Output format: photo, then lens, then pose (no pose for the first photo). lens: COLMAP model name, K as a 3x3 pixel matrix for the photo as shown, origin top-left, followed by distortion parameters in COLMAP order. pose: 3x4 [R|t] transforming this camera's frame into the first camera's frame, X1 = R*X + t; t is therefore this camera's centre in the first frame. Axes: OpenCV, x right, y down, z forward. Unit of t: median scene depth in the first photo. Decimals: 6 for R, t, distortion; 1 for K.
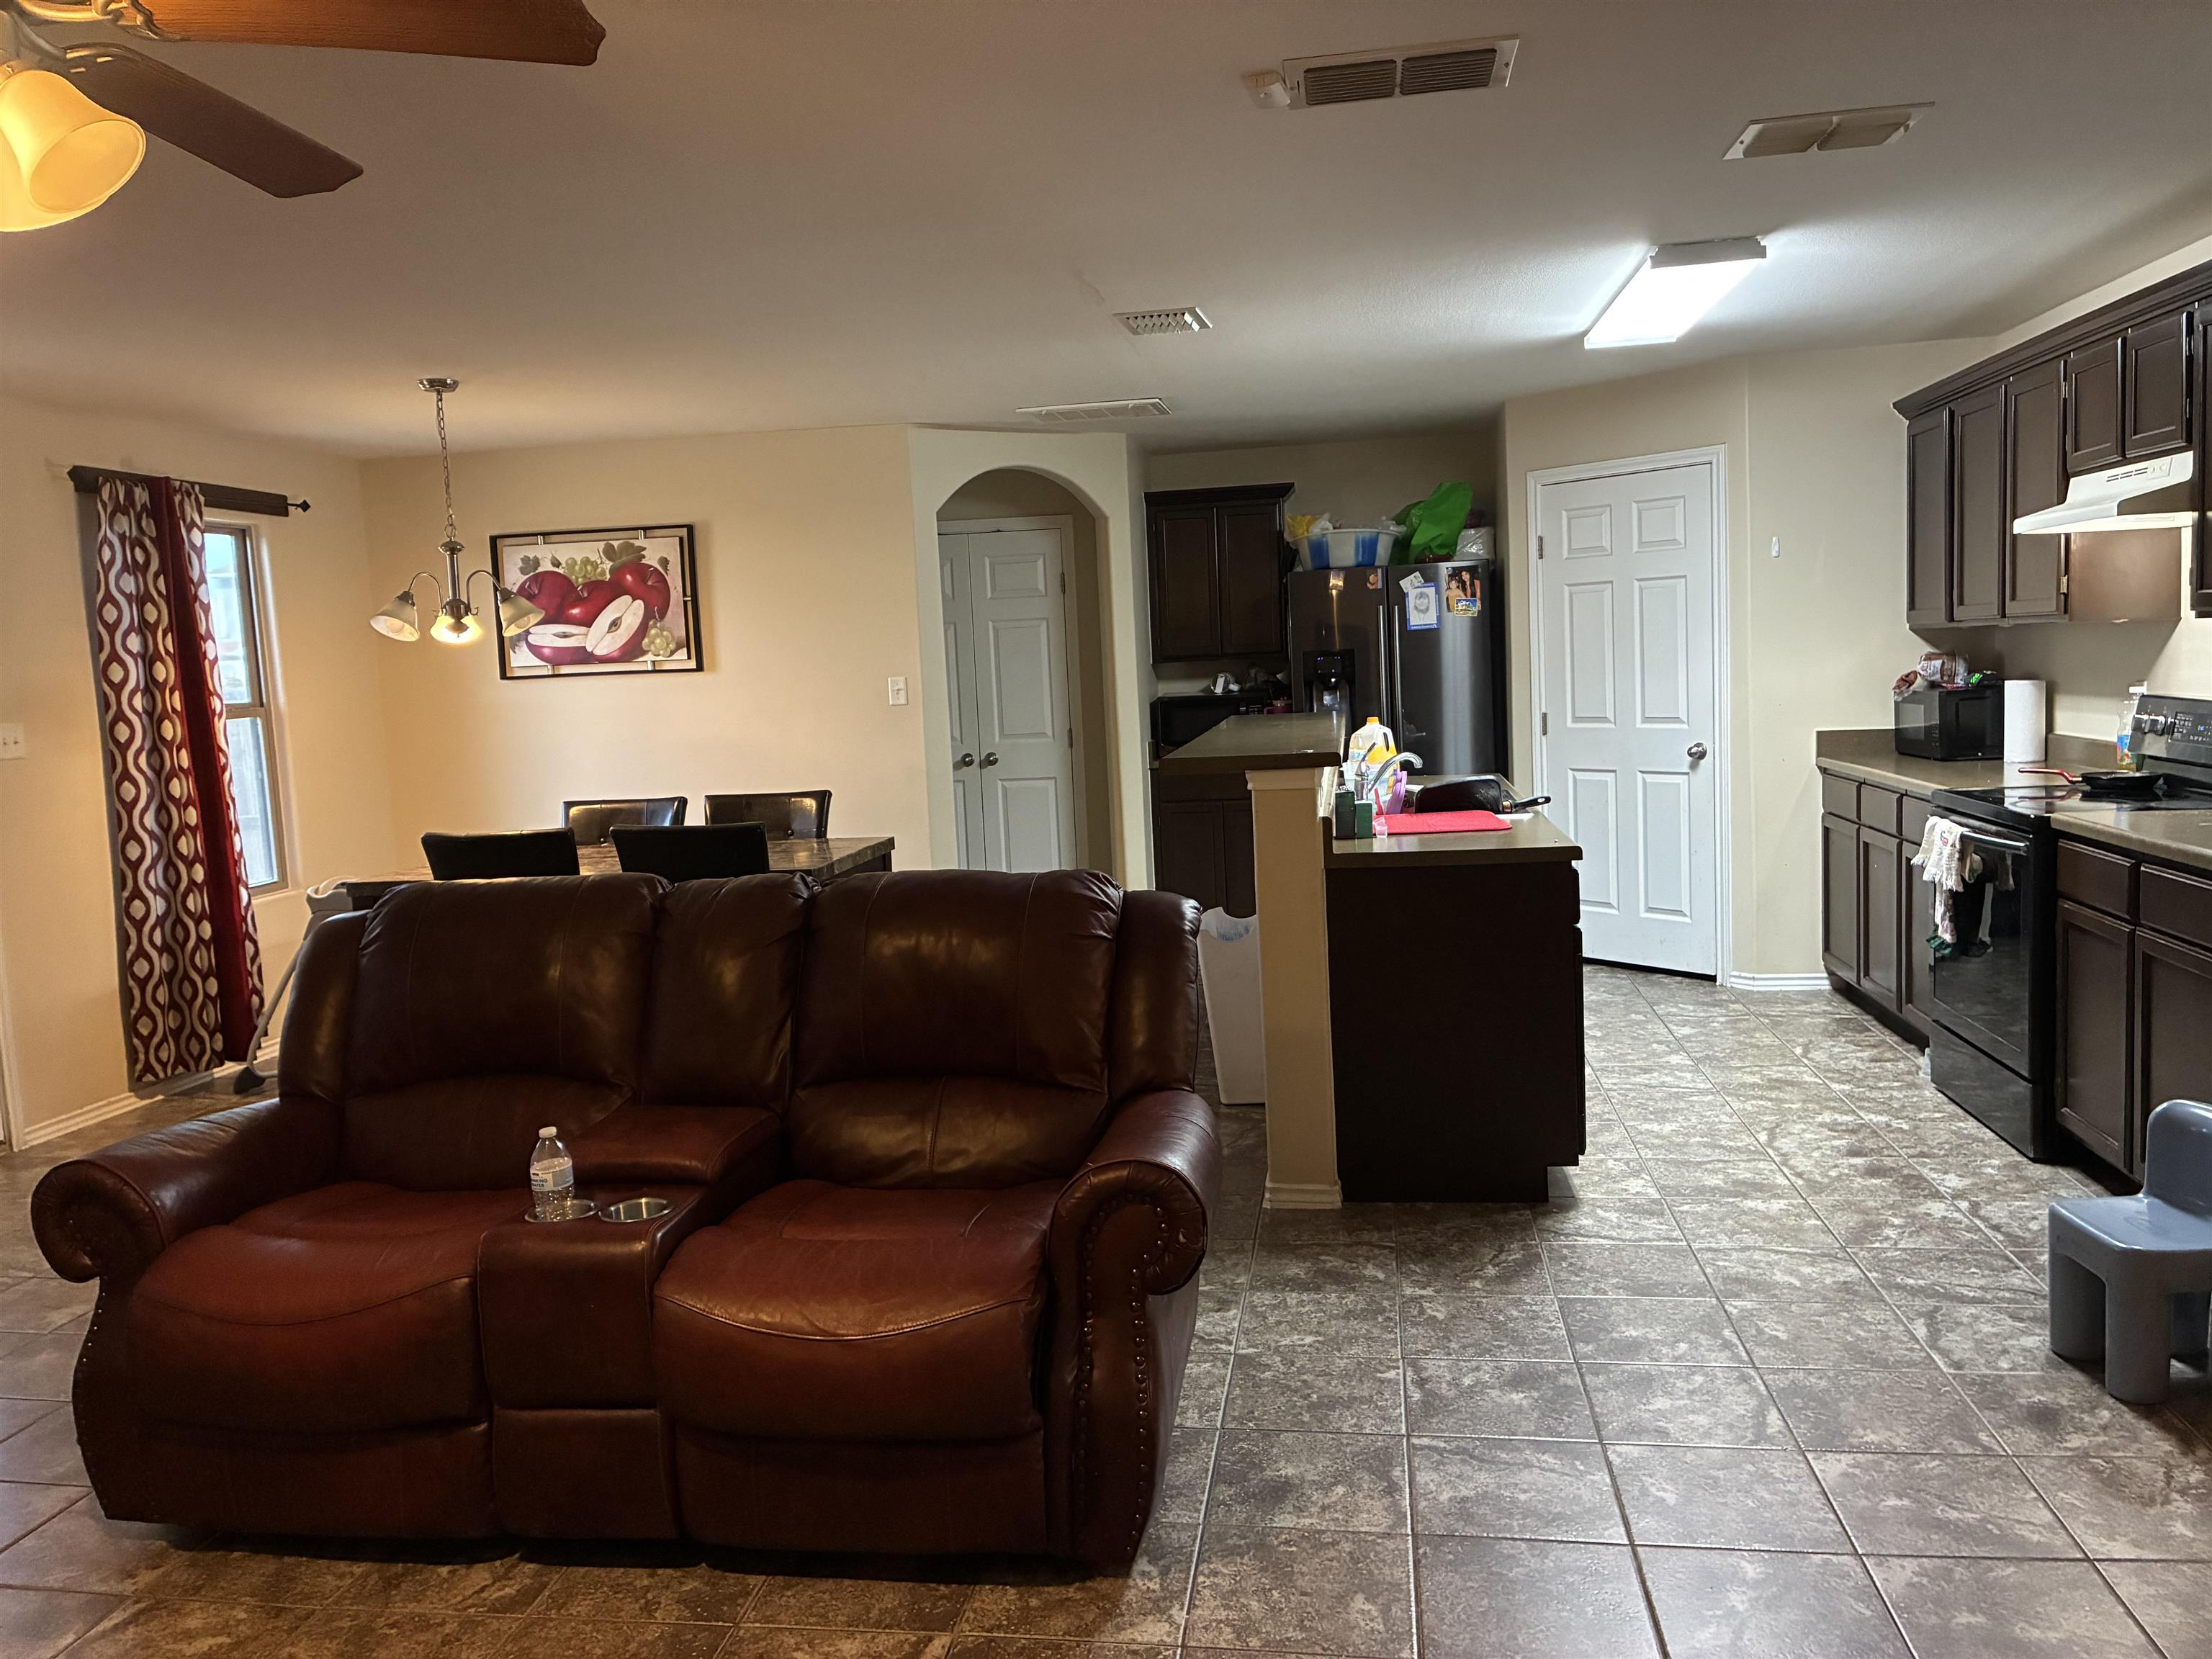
lens RADIAL K [[1674.4, 0, 1095.1], [0, 1674.4, 827.6], [0, 0, 1]] dist [0.046759, -0.055864]
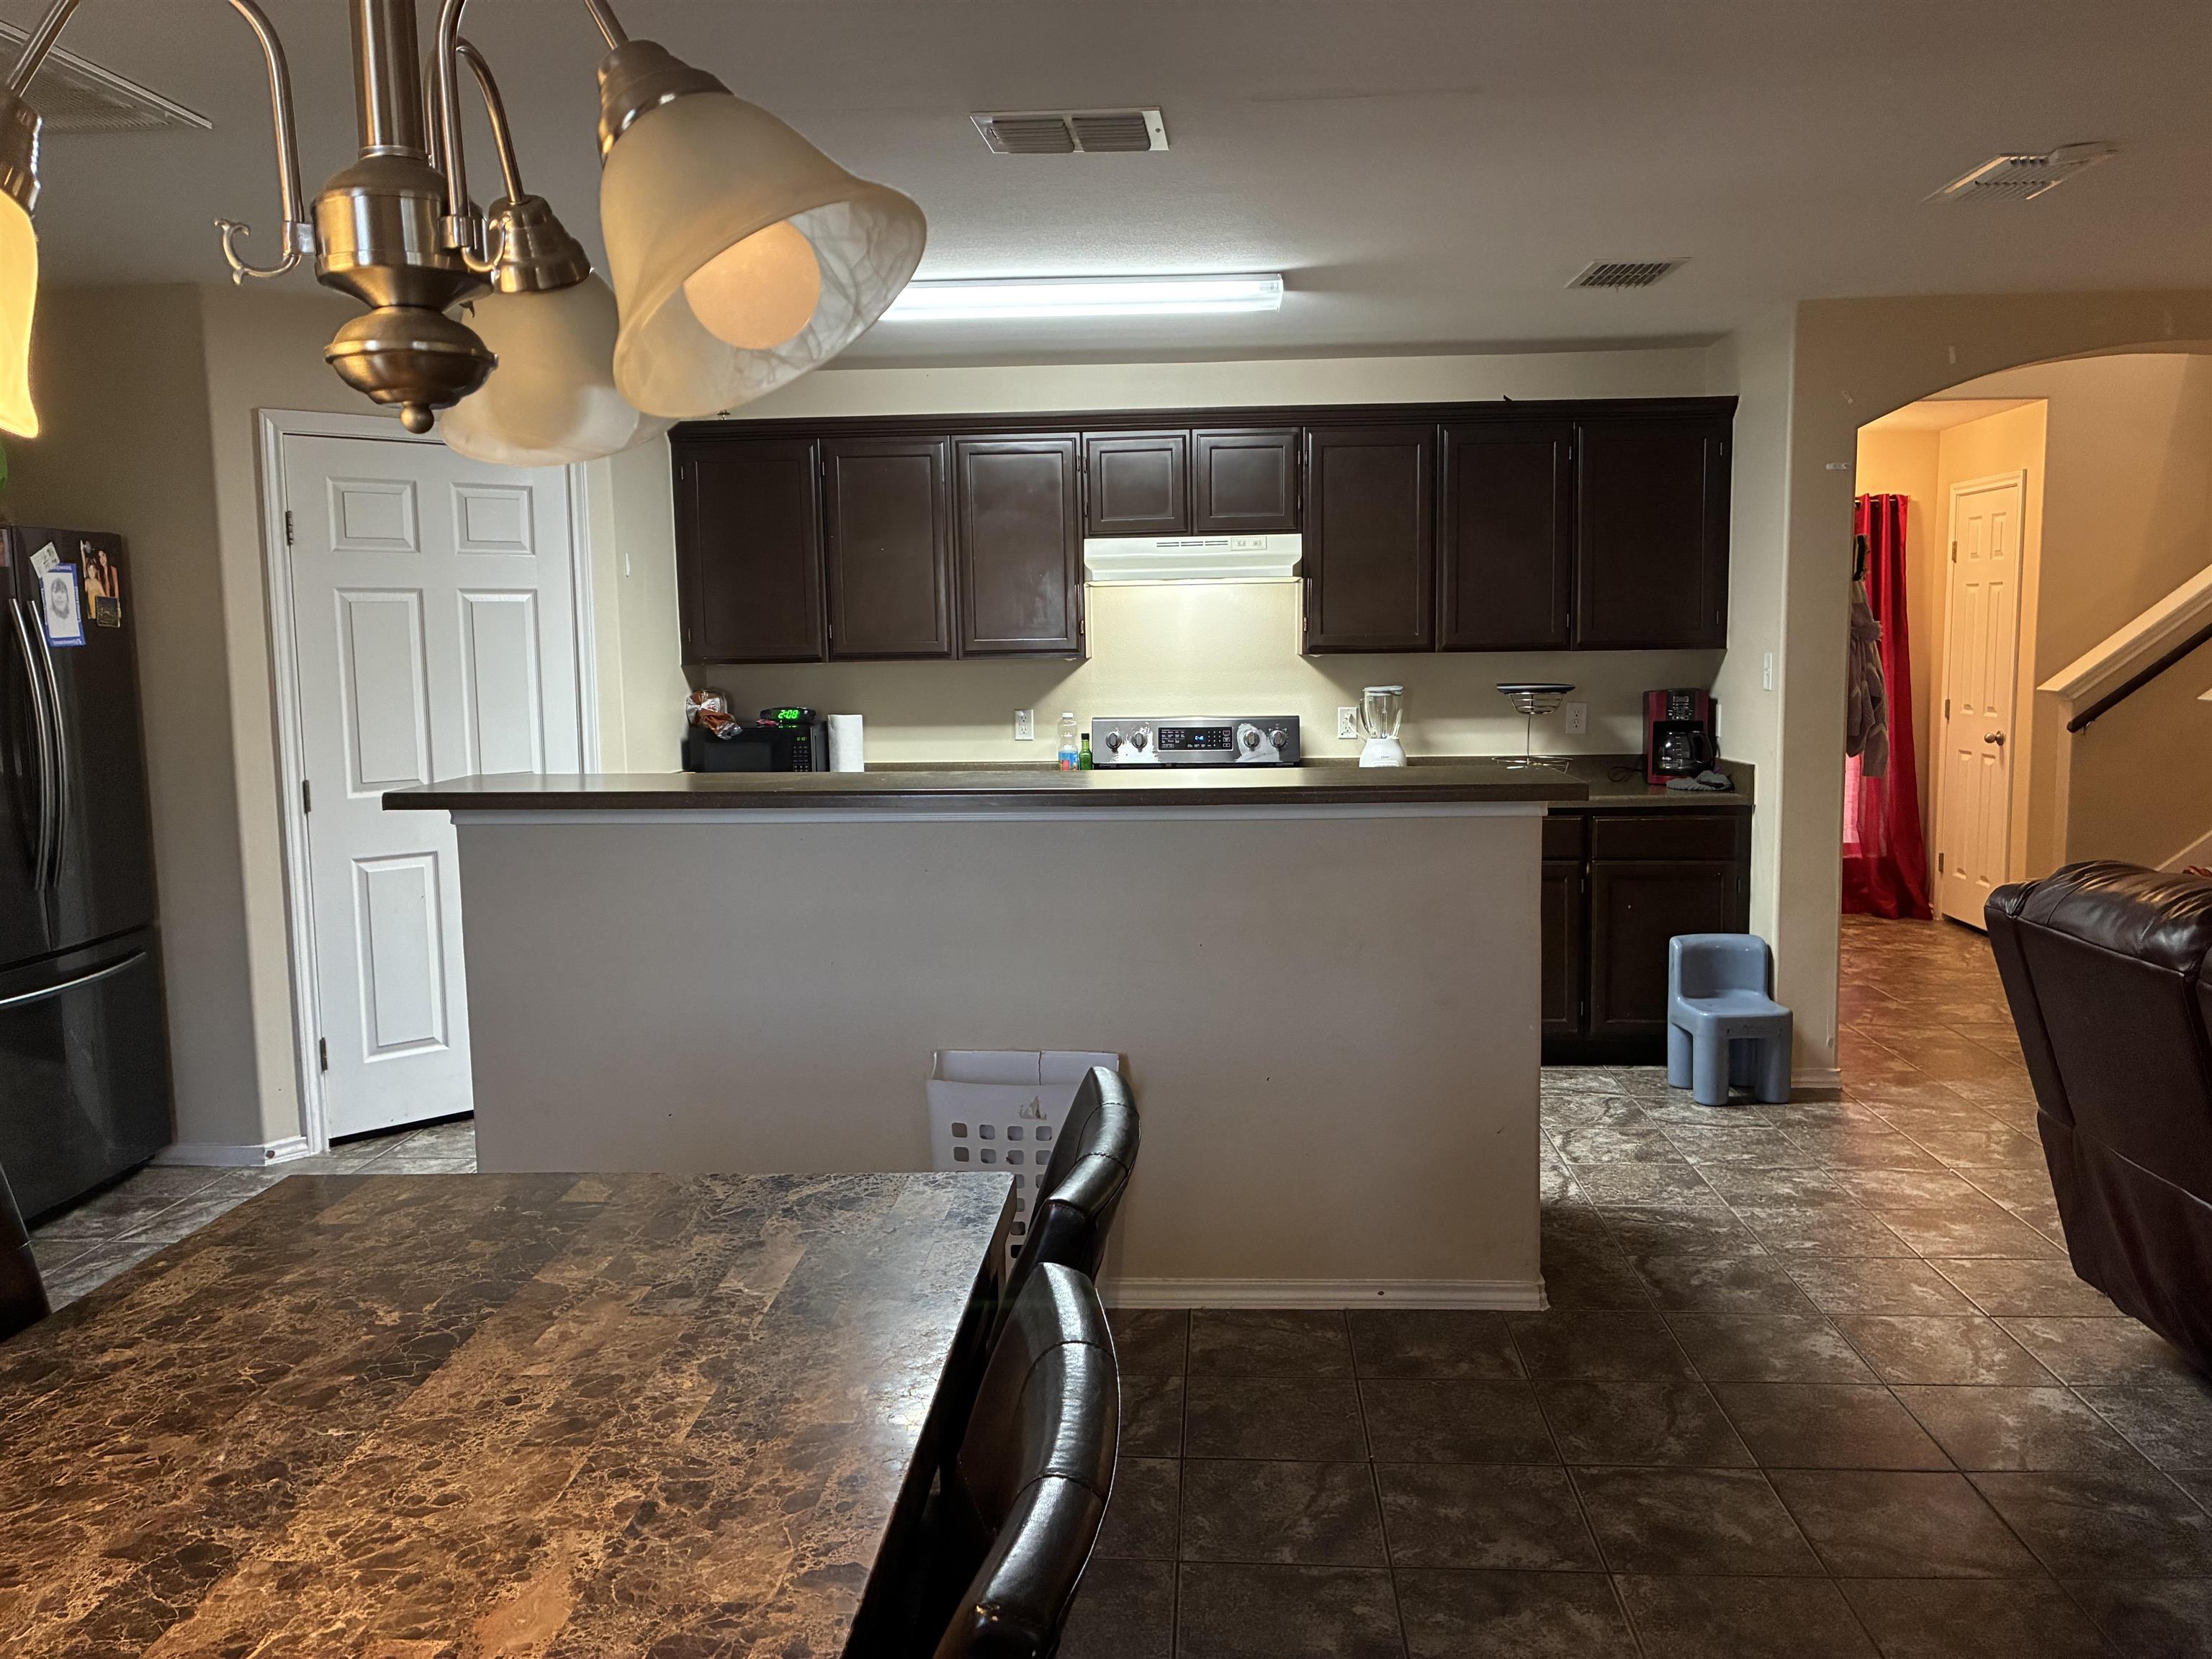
lens RADIAL K [[1674.4, 0, 1113.4], [0, 1674.4, 831.4], [0, 0, 1]] dist [0.046759, -0.055864]
pose [[-0.086902, -0.064560, 0.994123, -0.810287], [0.126933, 0.989047, 0.075326, -0.114403], [-0.988097, 0.132733, -0.077755, 1.454318]]
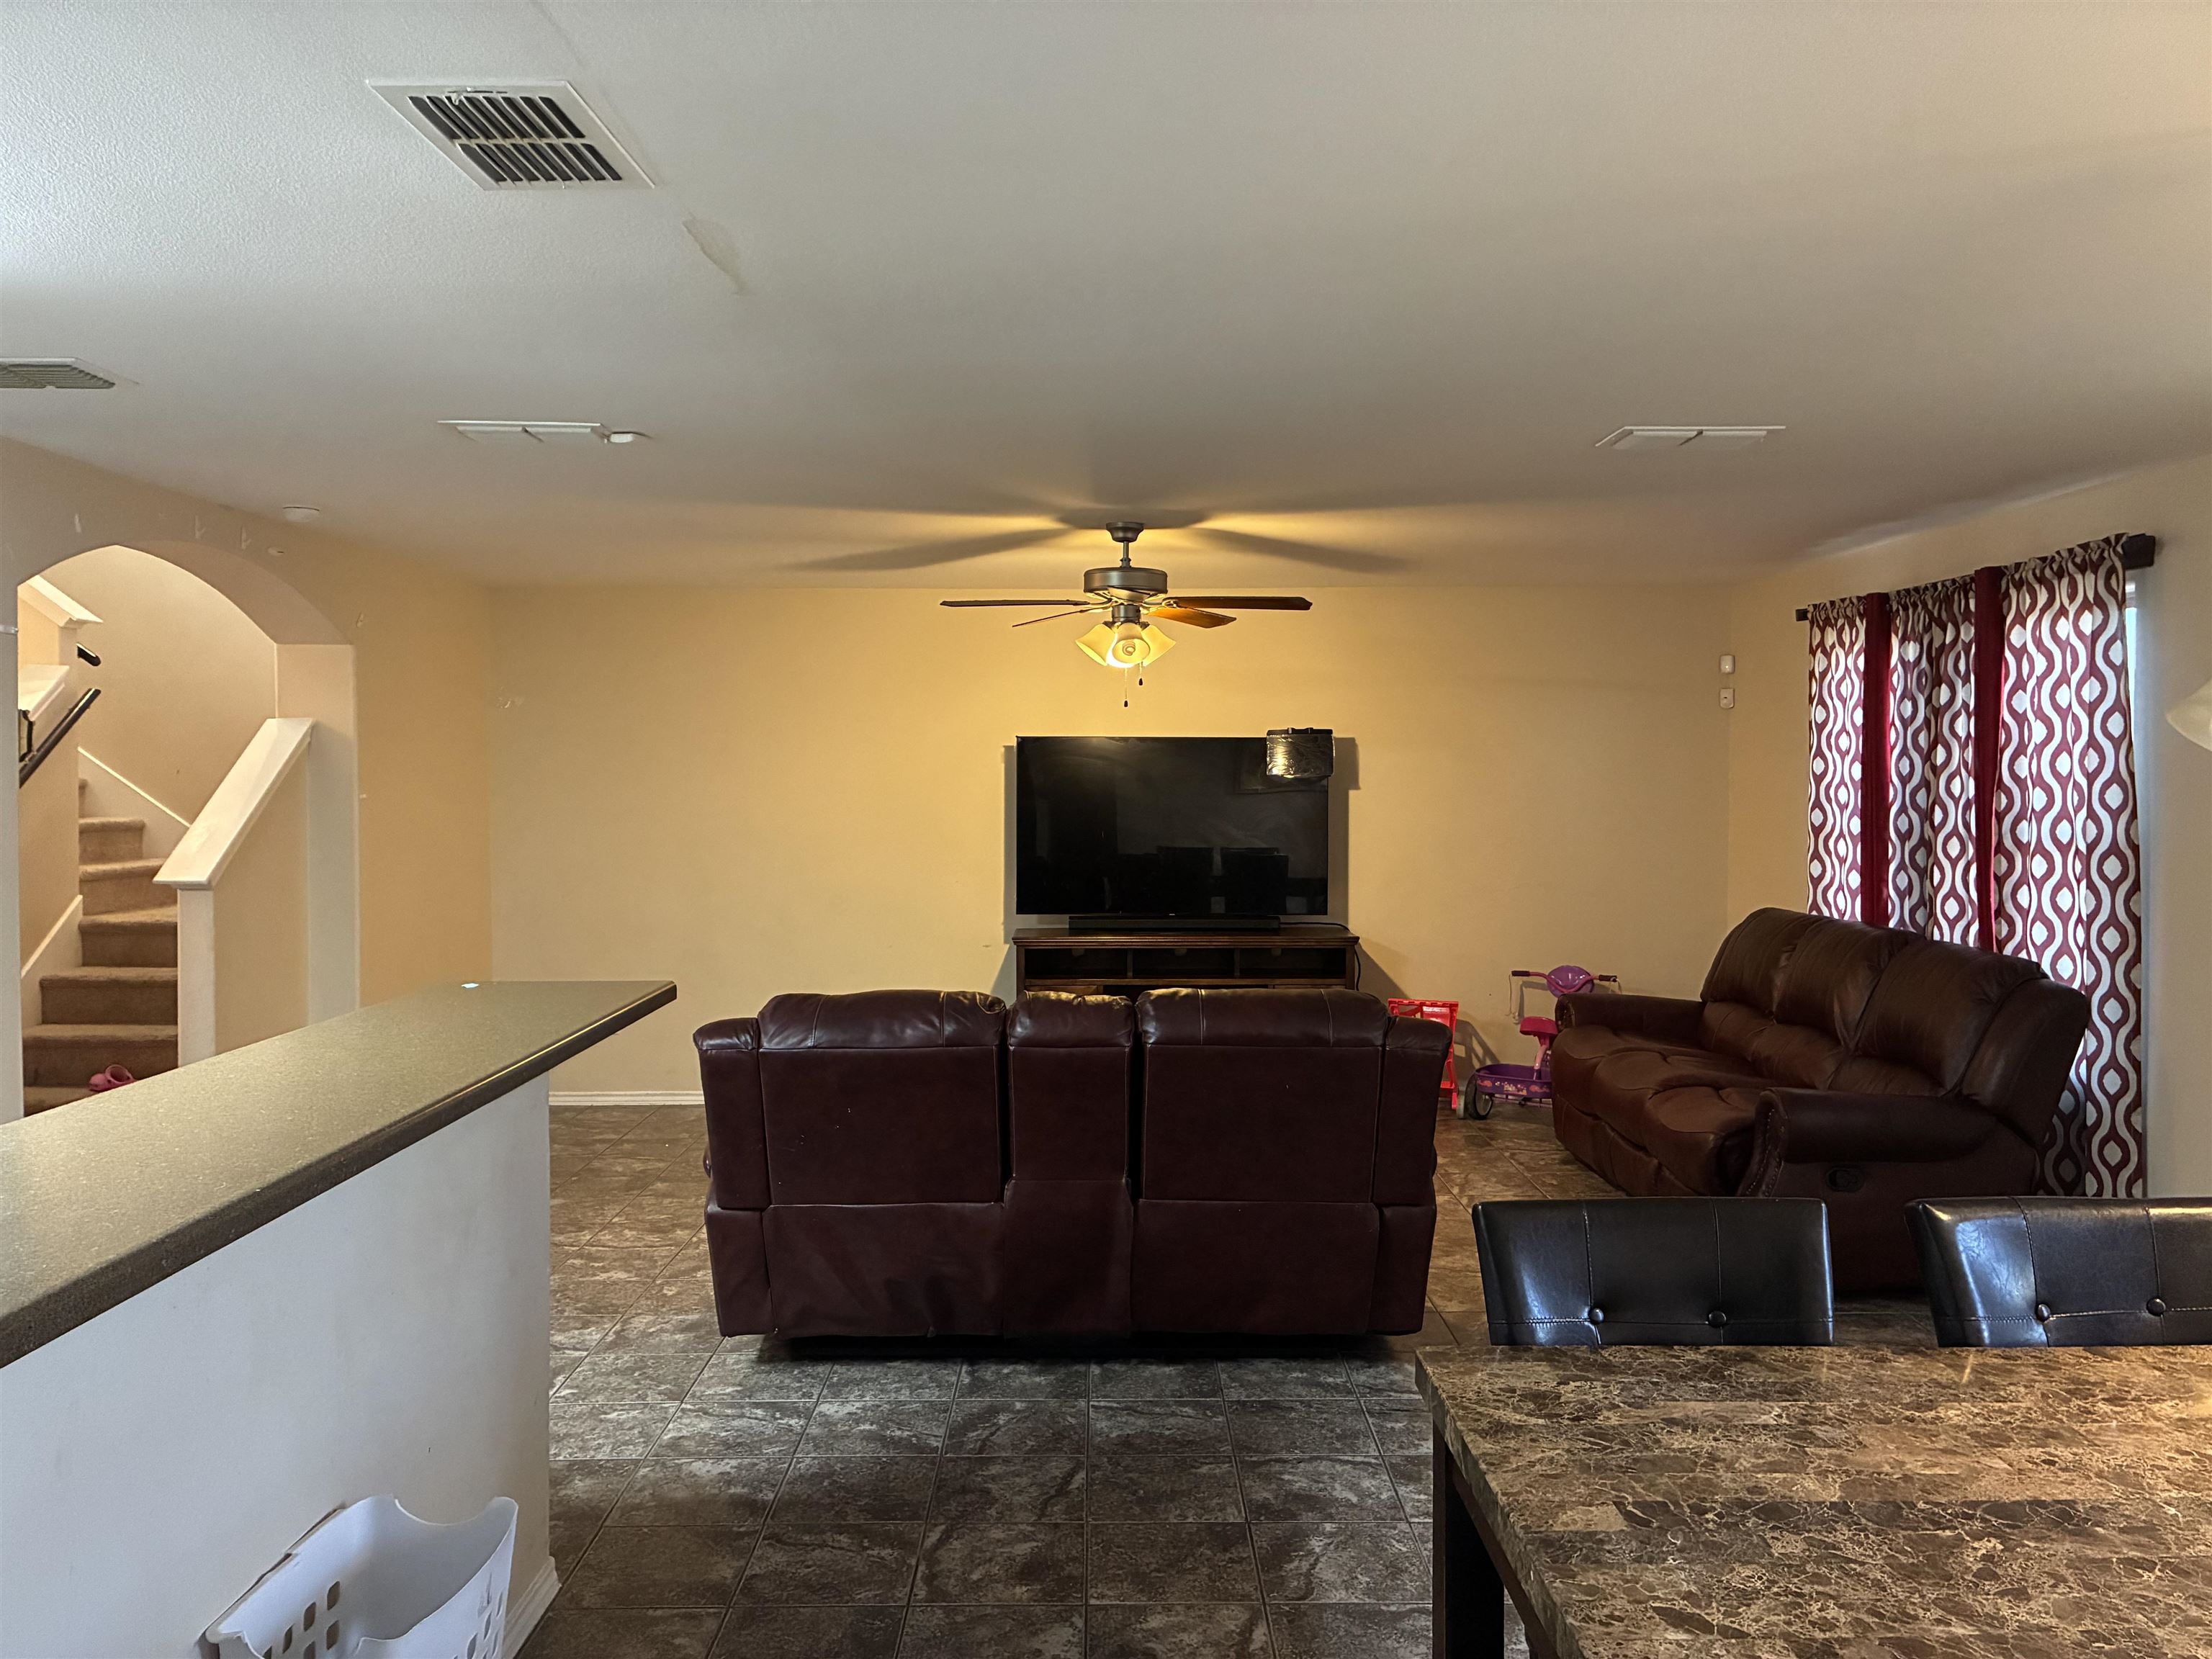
lens RADIAL K [[1674.4, 0, 1096.4], [0, 1674.4, 820.5], [0, 0, 1]] dist [0.046759, -0.055864]
pose [[-0.985255, 0.047140, -0.164469, -0.028699], [0.024530, 0.990284, 0.136882, -0.239813], [0.169324, 0.130830, -0.976838, 2.021340]]
